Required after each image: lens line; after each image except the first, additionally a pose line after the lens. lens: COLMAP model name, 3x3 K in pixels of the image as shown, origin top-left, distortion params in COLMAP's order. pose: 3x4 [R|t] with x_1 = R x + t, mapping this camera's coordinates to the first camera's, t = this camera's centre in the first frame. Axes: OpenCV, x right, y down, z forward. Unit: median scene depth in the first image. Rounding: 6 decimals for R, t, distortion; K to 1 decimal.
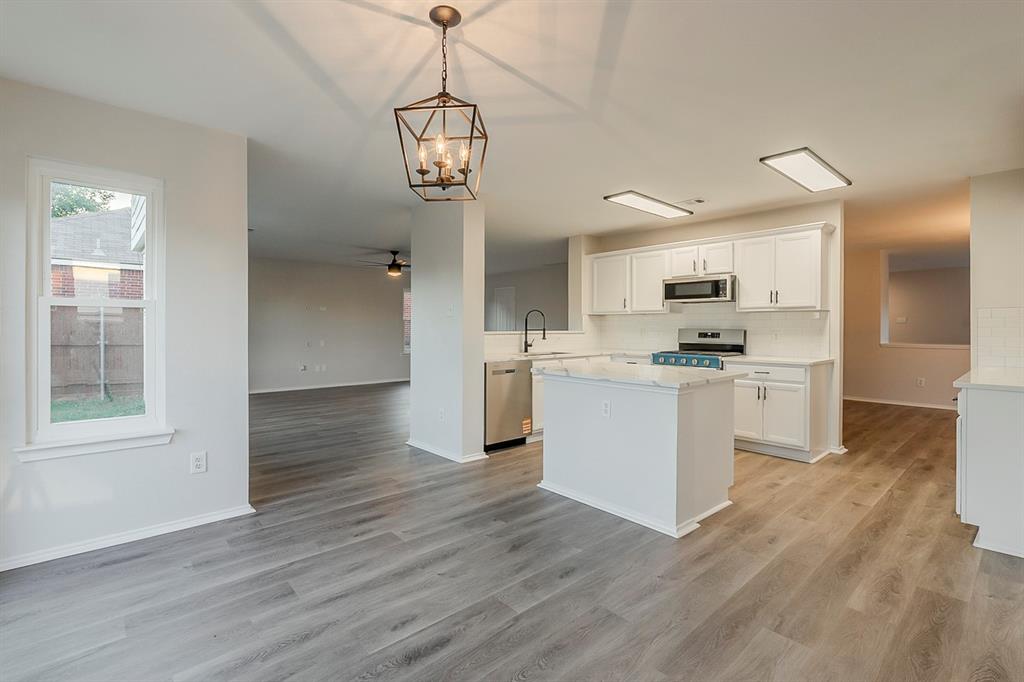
lens RADIAL K [[472.9, 0, 511.9], [0, 472.9, 330.1], [0, 0, 1]] dist [-0.001801, 0.001162]
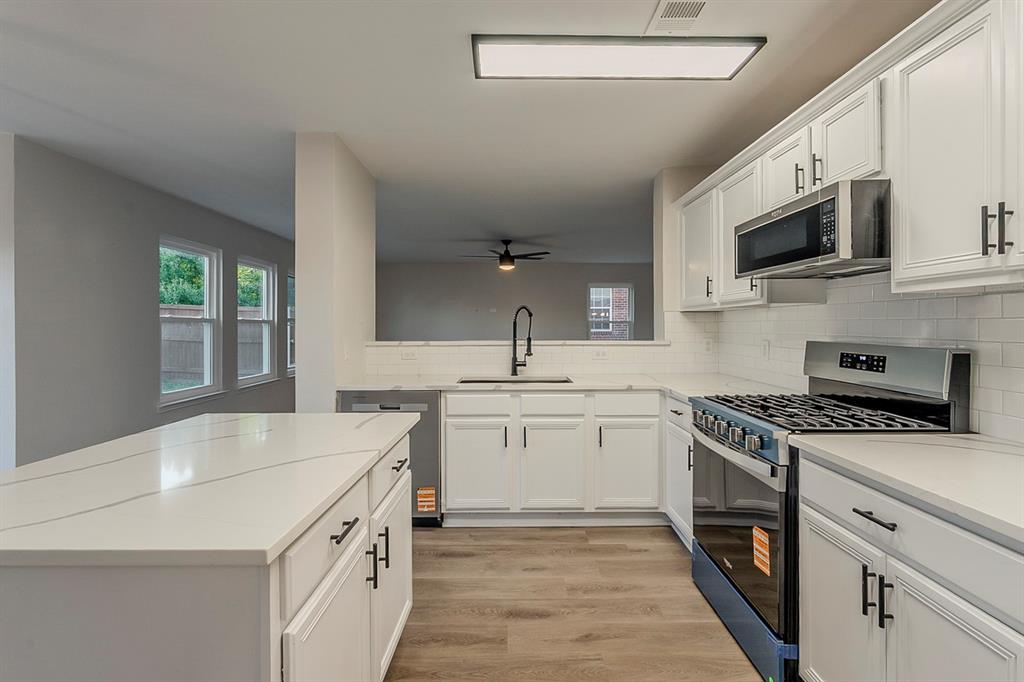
lens RADIAL K [[475.0, 0, 511.3], [0, 475.0, 327.3], [0, 0, 1]] dist [-0.001939, 0.000466]
pose [[0.745731, -0.001513, -0.666245, 0.491685], [-0.001518, 0.999991, -0.003971, -0.014827], [0.666245, 0.003973, 0.745722, 0.587342]]
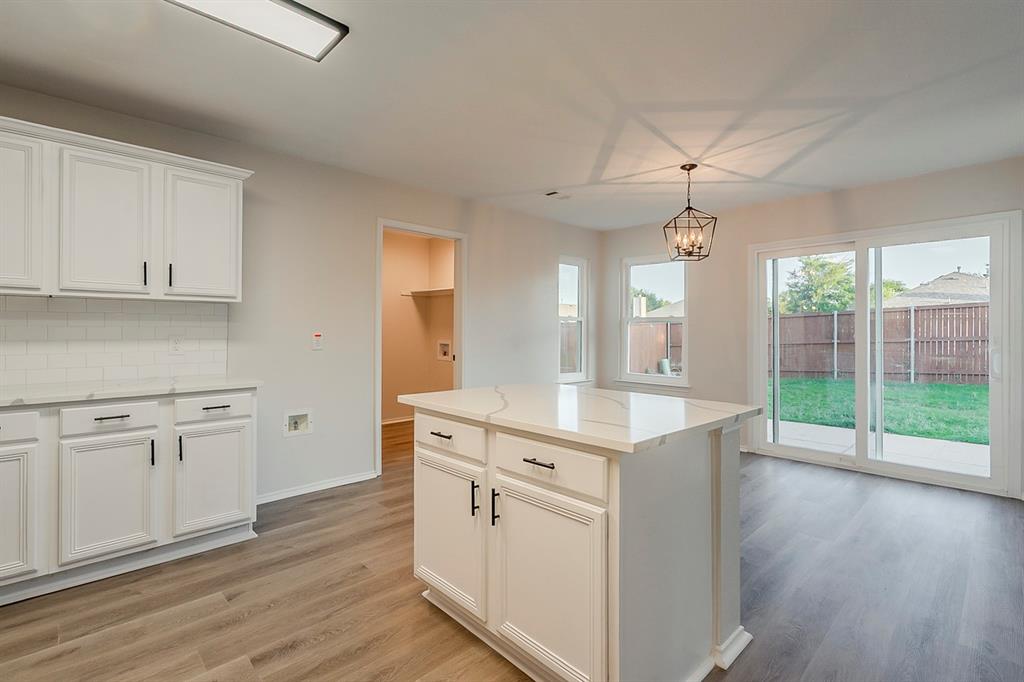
lens RADIAL K [[472.9, 0, 511.9], [0, 472.9, 330.1], [0, 0, 1]] dist [-0.001801, 0.001162]
pose [[-0.999393, -0.003585, -0.034655, 0.238673], [-0.003830, 0.999968, 0.007010, -0.004203], [0.034628, 0.007139, -0.999375, 1.080499]]
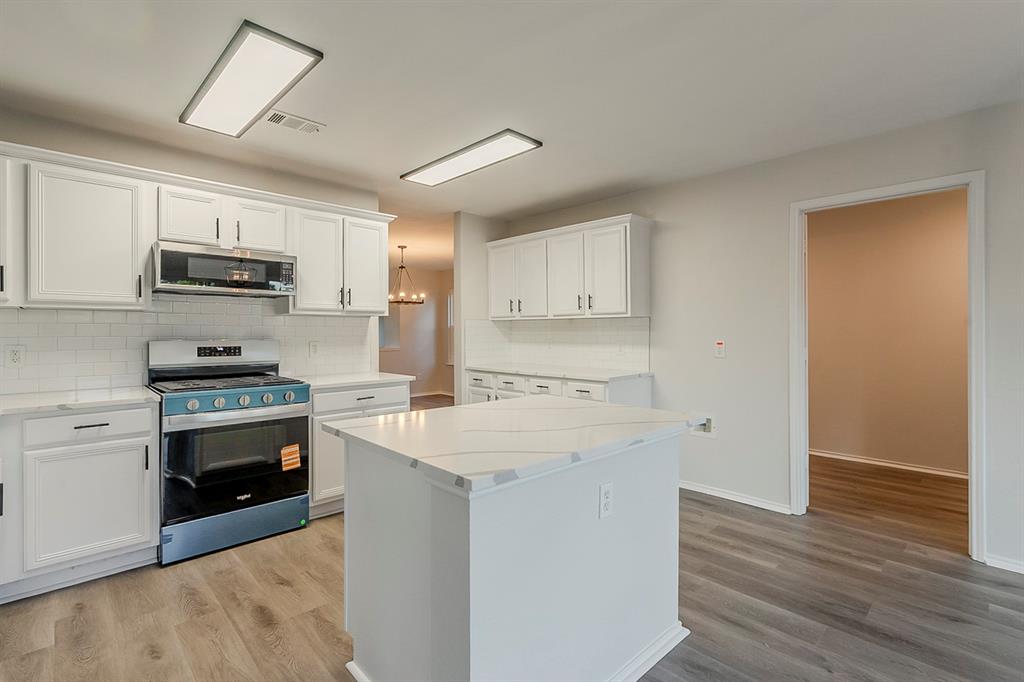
lens RADIAL K [[472.9, 0, 511.9], [0, 472.9, 330.1], [0, 0, 1]] dist [-0.001801, 0.001162]
pose [[-0.037320, 0.002348, 0.999301, -0.195839], [0.009099, 0.999957, -0.002010, -0.011745], [-0.999262, 0.009018, -0.037340, 0.706124]]
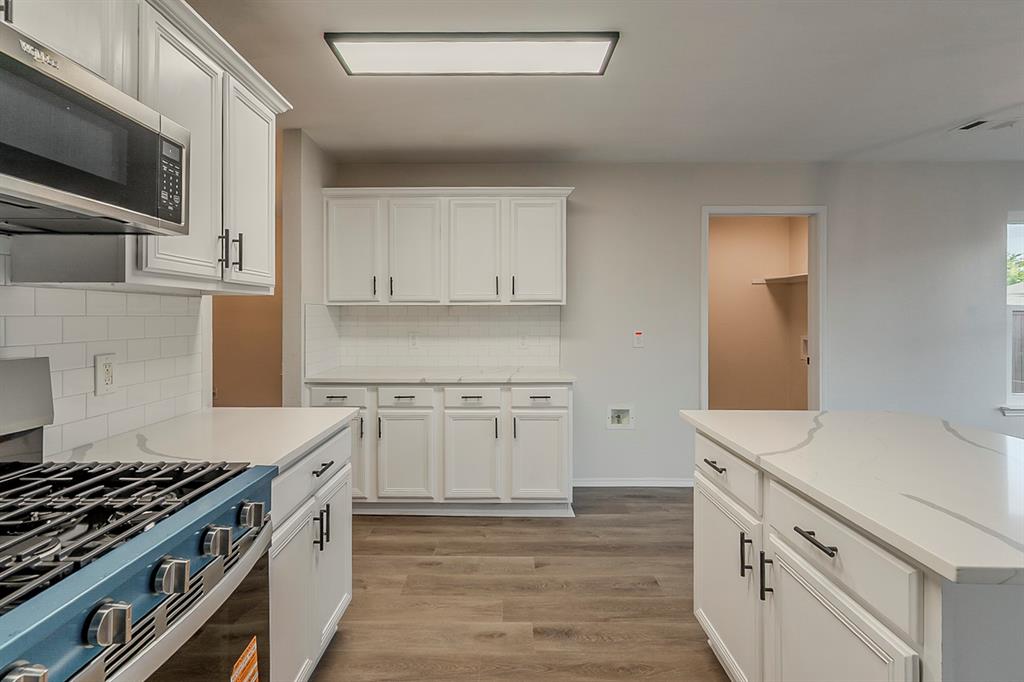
lens RADIAL K [[475.8, 0, 498.9], [0, 475.8, 315.9], [0, 0, 1]] dist [-0.000743, 0.000321]
pose [[-0.735285, 0.001494, 0.677756, 0.170464], [0.006994, 0.999961, 0.005384, -0.021992], [-0.677722, 0.008699, -0.735267, 1.038210]]
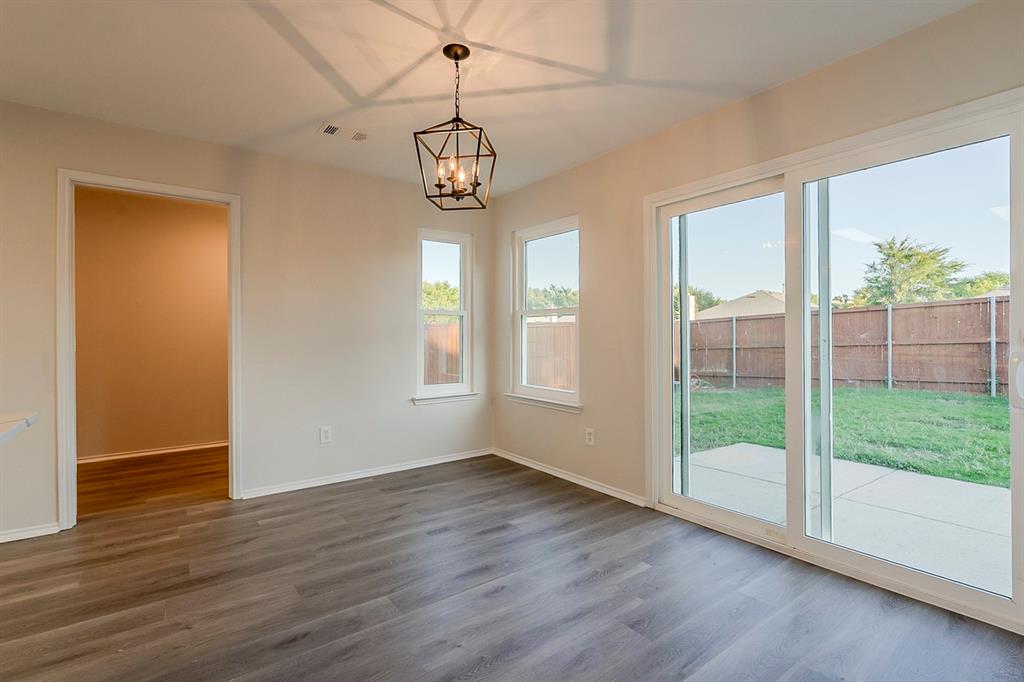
lens RADIAL K [[478.8, 0, 507.8], [0, 478.8, 334.7], [0, 0, 1]] dist [-0.000262, 0.000576]
pose [[-0.995615, 0.003089, 0.093496, -0.140235], [0.003958, 0.999951, 0.009104, 0.008626], [-0.093464, 0.009434, -0.995578, 0.809628]]
